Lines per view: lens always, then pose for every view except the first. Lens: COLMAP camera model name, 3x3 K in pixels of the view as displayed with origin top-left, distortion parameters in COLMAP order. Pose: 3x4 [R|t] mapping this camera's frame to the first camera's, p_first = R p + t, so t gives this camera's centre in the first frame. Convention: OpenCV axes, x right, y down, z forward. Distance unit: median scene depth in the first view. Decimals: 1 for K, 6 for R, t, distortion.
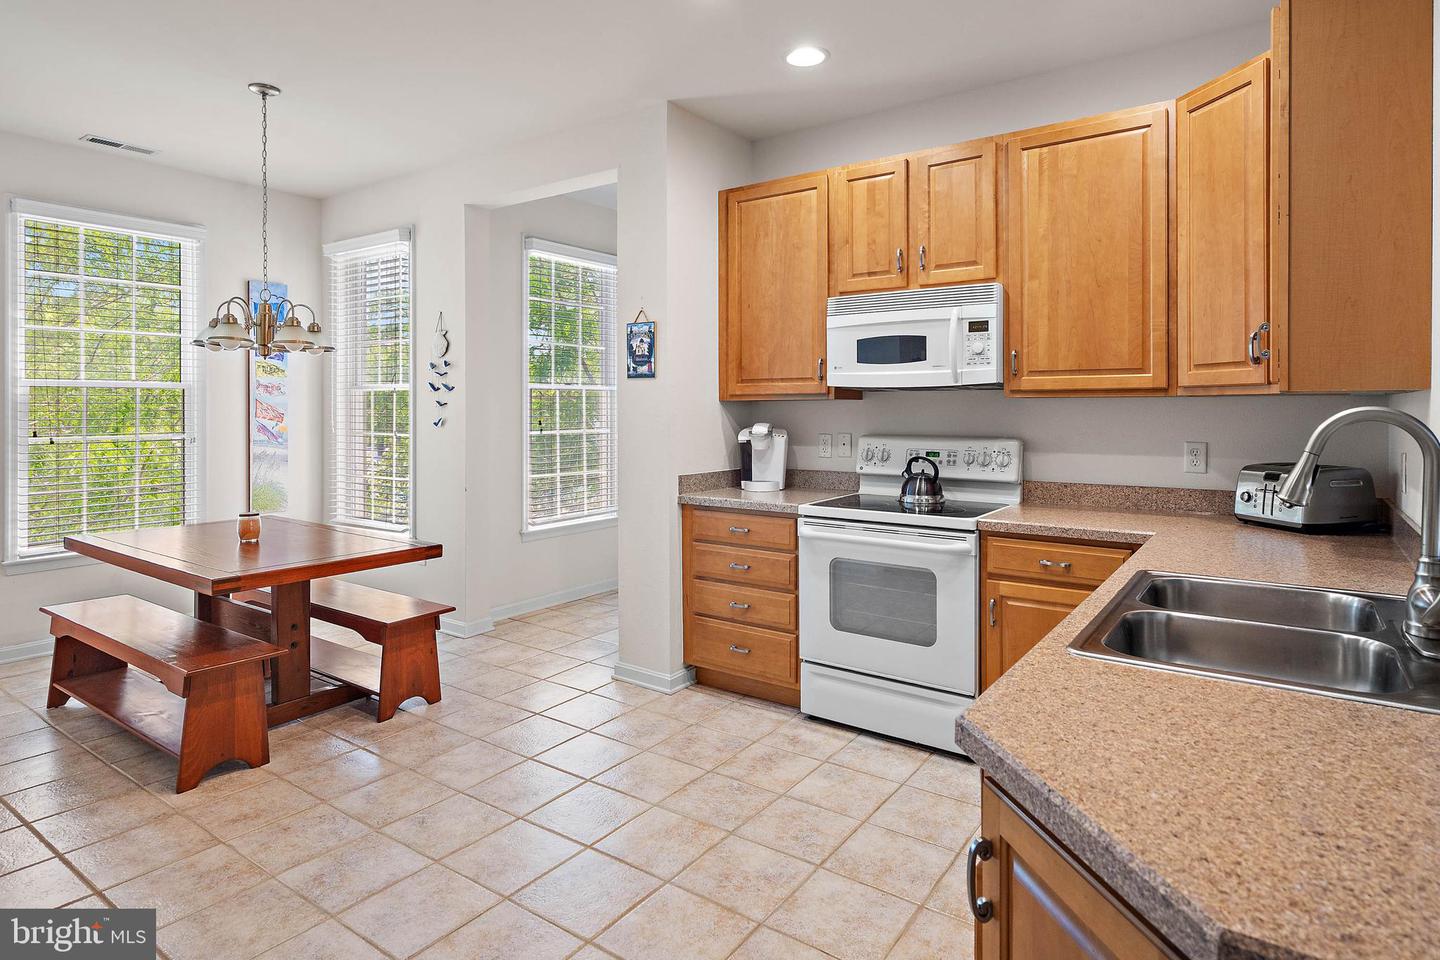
lens RADIAL K [[797.6, 0, 721.6], [0, 797.6, 408.5], [0, 0, 1]] dist [0.010512, -0.002350]
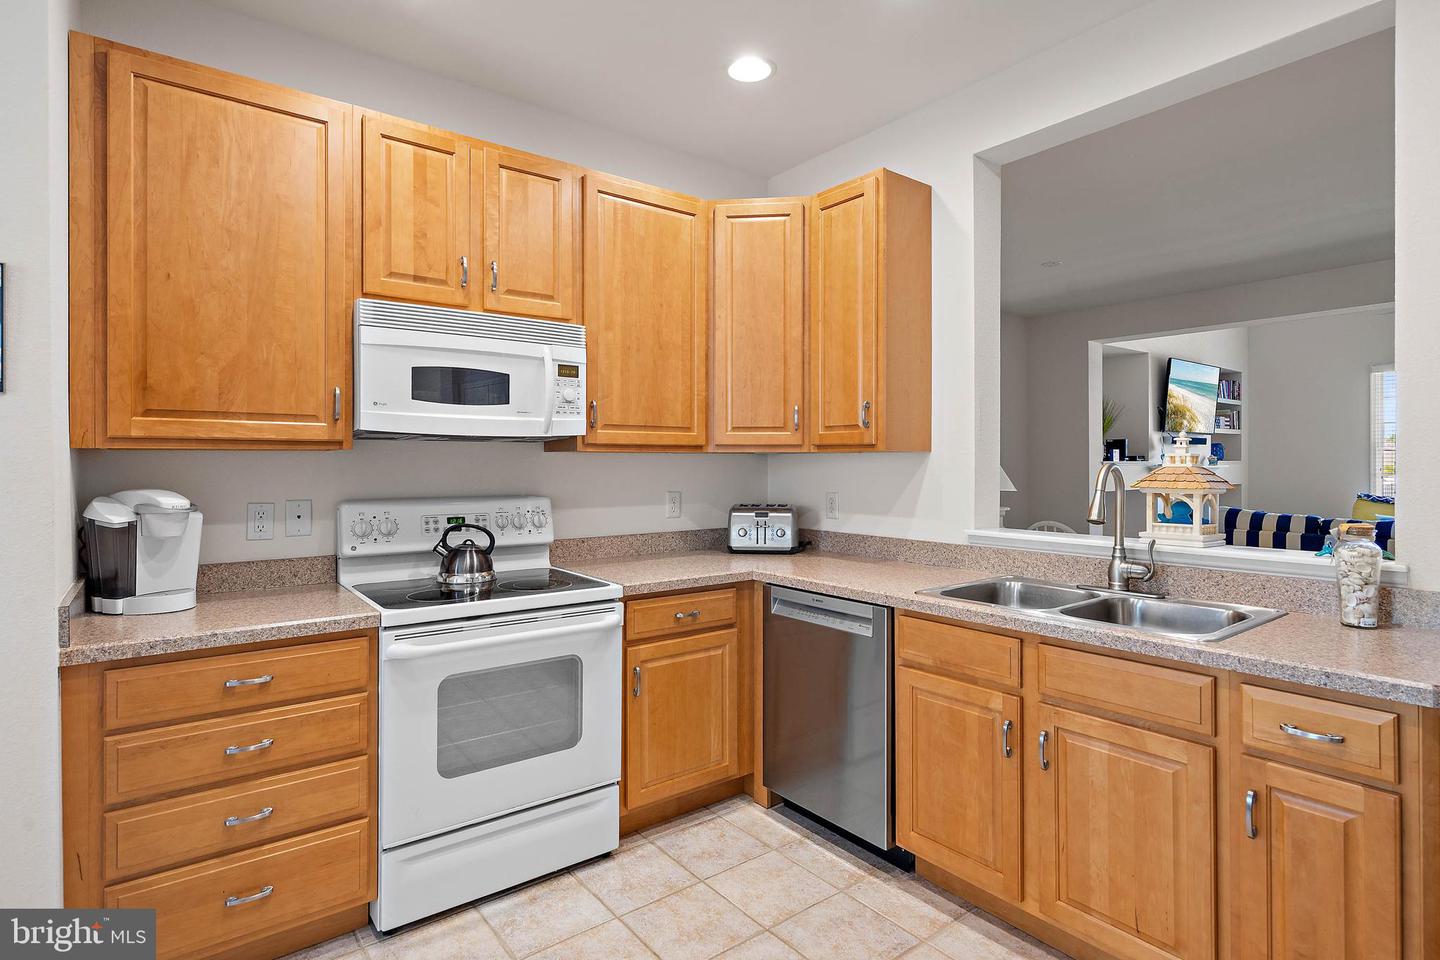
lens RADIAL K [[743.2, 0, 719.2], [0, 743.2, 462.9], [0, 0, 1]] dist [0.001010, 0.000881]
pose [[0.288509, 0.000511, 0.957477, -0.390863], [0.000283, 1.000000, -0.000619, 0.000271], [-0.957477, 0.000450, 0.288509, 0.552296]]
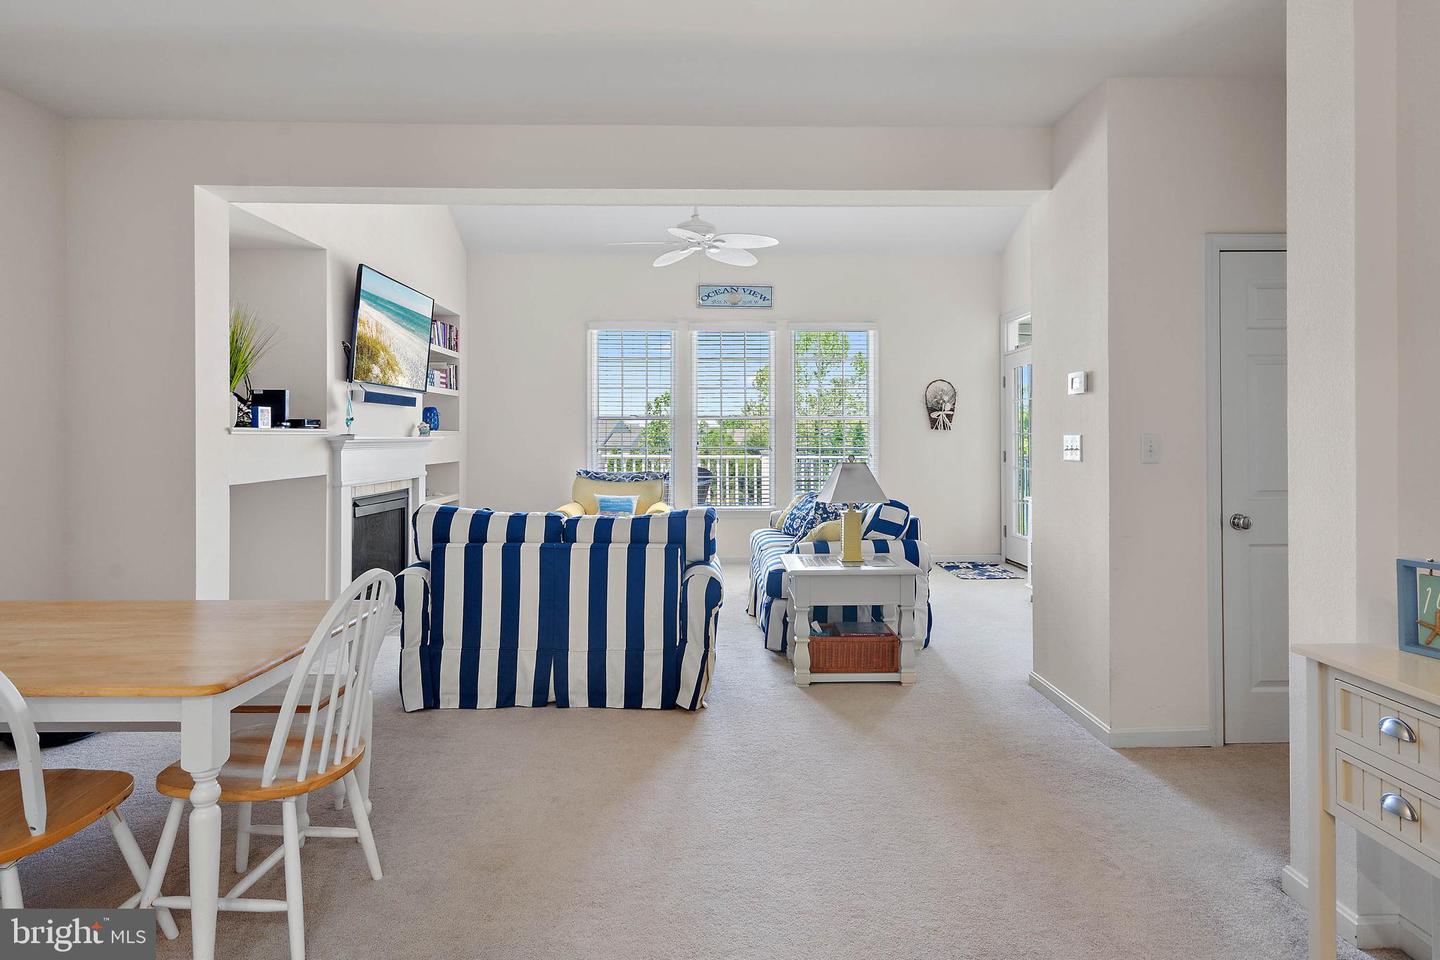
lens RADIAL K [[797.6, 0, 724.0], [0, 797.6, 436.3], [0, 0, 1]] dist [0.010512, -0.002350]
pose [[-0.595884, 0.001267, 0.803070, 0.500411], [-0.000298, 0.999998, -0.001799, 0.009399], [-0.803071, -0.001311, -0.595882, 0.253993]]
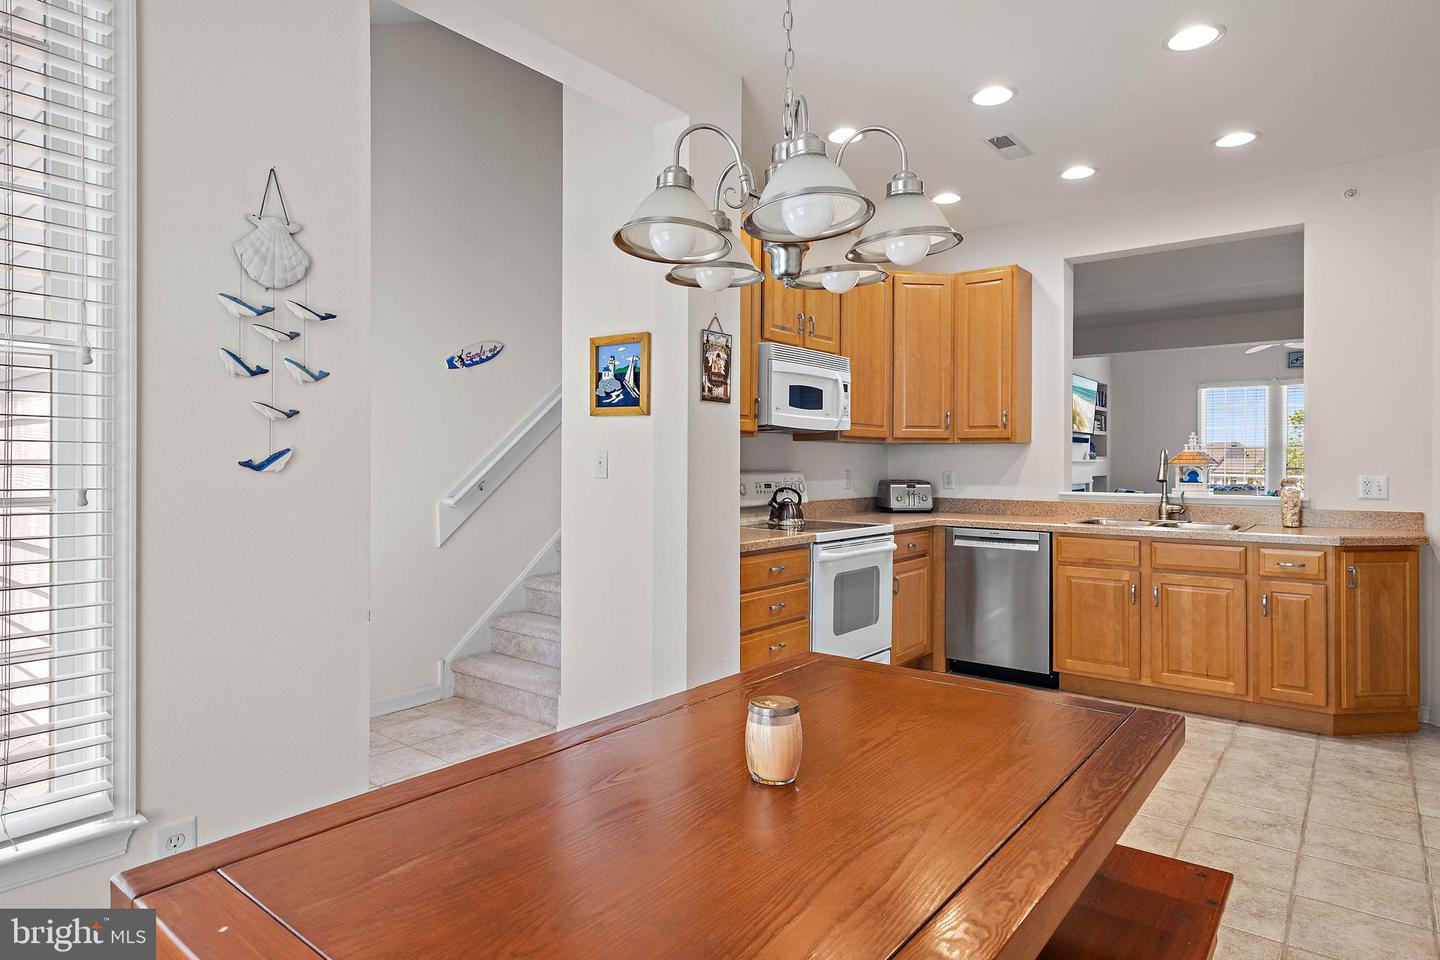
lens RADIAL K [[825.4, 0, 731.3], [0, 825.4, 461.4], [0, 0, 1]] dist [0.018136, -0.001439]
pose [[0.036323, 0.002137, 0.999338, -1.010988], [-0.003371, 0.999992, -0.002016, 0.024441], [-0.999334, -0.003295, 0.036330, 1.051214]]
